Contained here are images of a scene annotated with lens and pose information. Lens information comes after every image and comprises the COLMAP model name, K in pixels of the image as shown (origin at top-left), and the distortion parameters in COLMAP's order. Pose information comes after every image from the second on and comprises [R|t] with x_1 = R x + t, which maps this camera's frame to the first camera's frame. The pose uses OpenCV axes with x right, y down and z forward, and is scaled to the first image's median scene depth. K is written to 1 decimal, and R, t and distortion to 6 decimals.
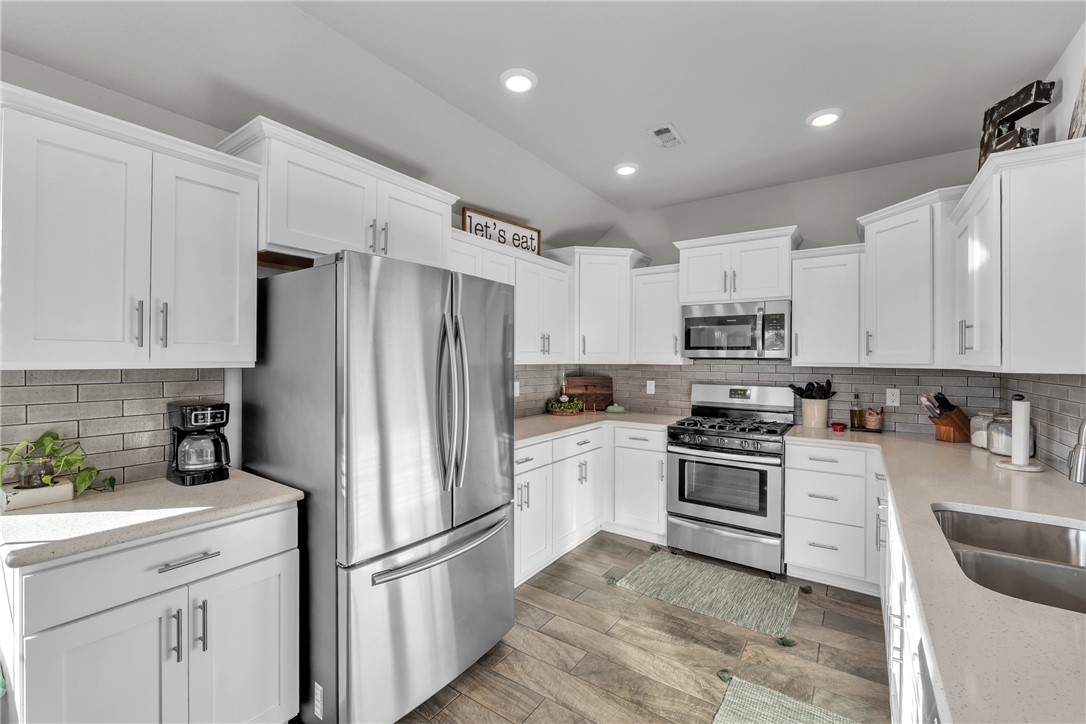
lens RADIAL K [[457.2, 0, 542.7], [0, 457.2, 356.2], [0, 0, 1]] dist [-0.013684, -0.000228]
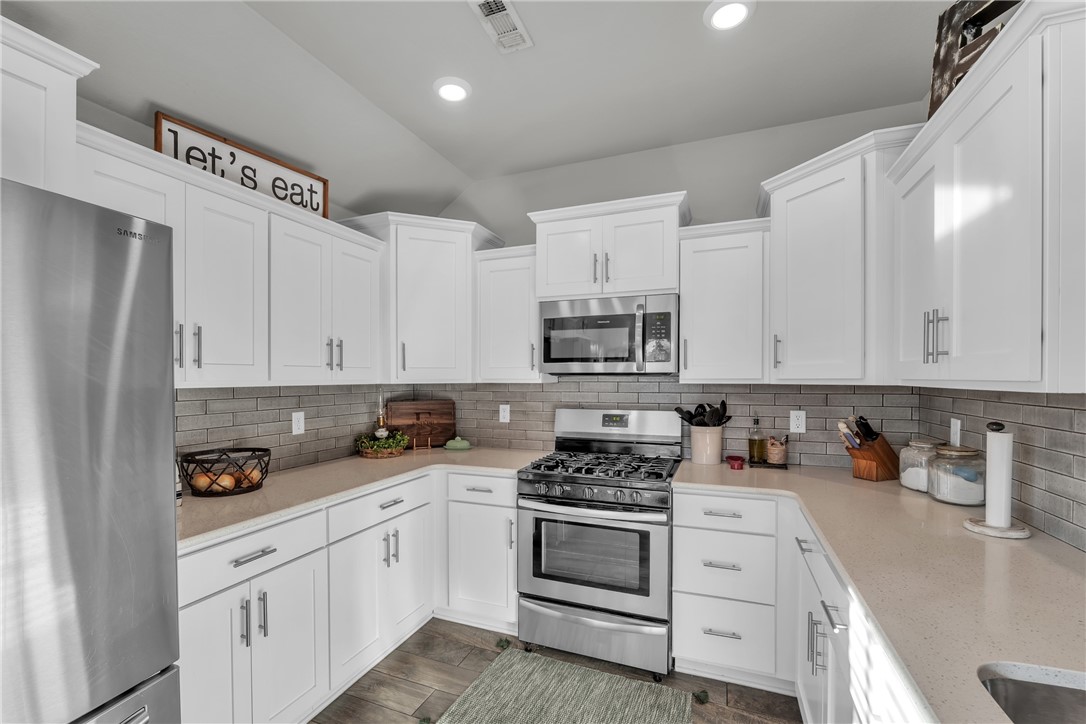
lens RADIAL K [[461.9, 0, 538.1], [0, 461.9, 383.9], [0, 0, 1]] dist [-0.012217, -0.000253]
pose [[0.974543, -0.011830, 0.223889, 0.153679], [0.007362, 0.999757, 0.020782, 0.005000], [-0.224081, -0.018604, 0.974393, 0.319255]]
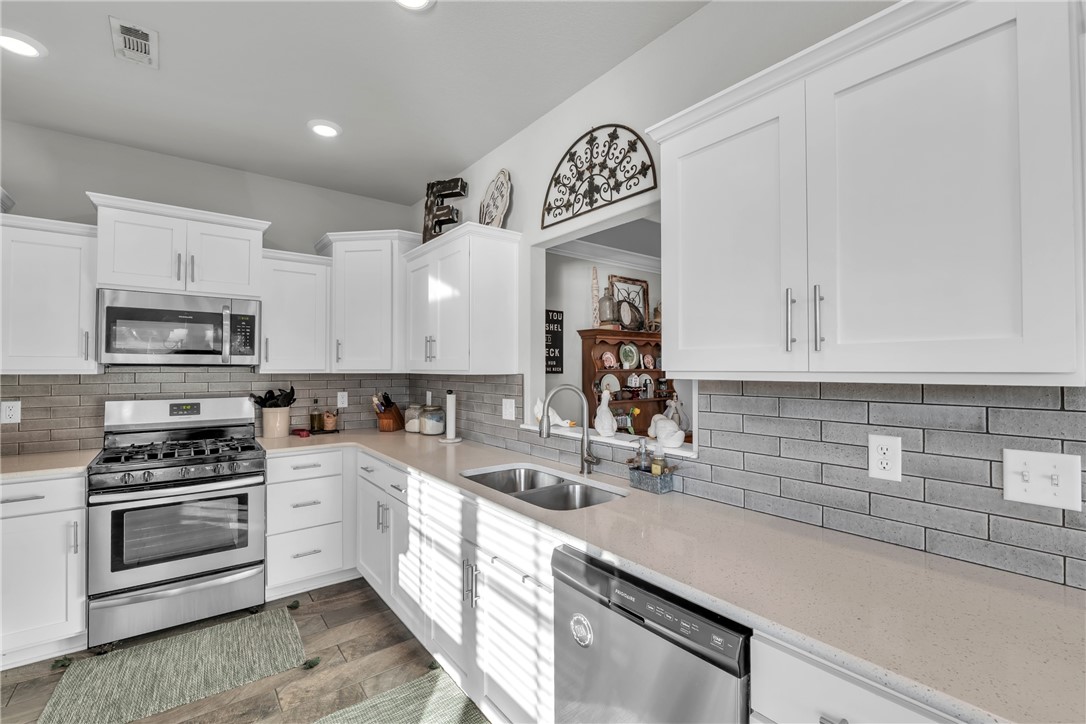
lens RADIAL K [[470.0, 0, 543.0], [0, 470.0, 362.0], [0, 0, 1]] dist [-0.003782, -0.000720]
pose [[0.295618, 0.007182, 0.955279, -0.189574], [-0.004614, 0.999971, -0.006090, 0.001911], [-0.955295, -0.002607, 0.295643, 0.177536]]
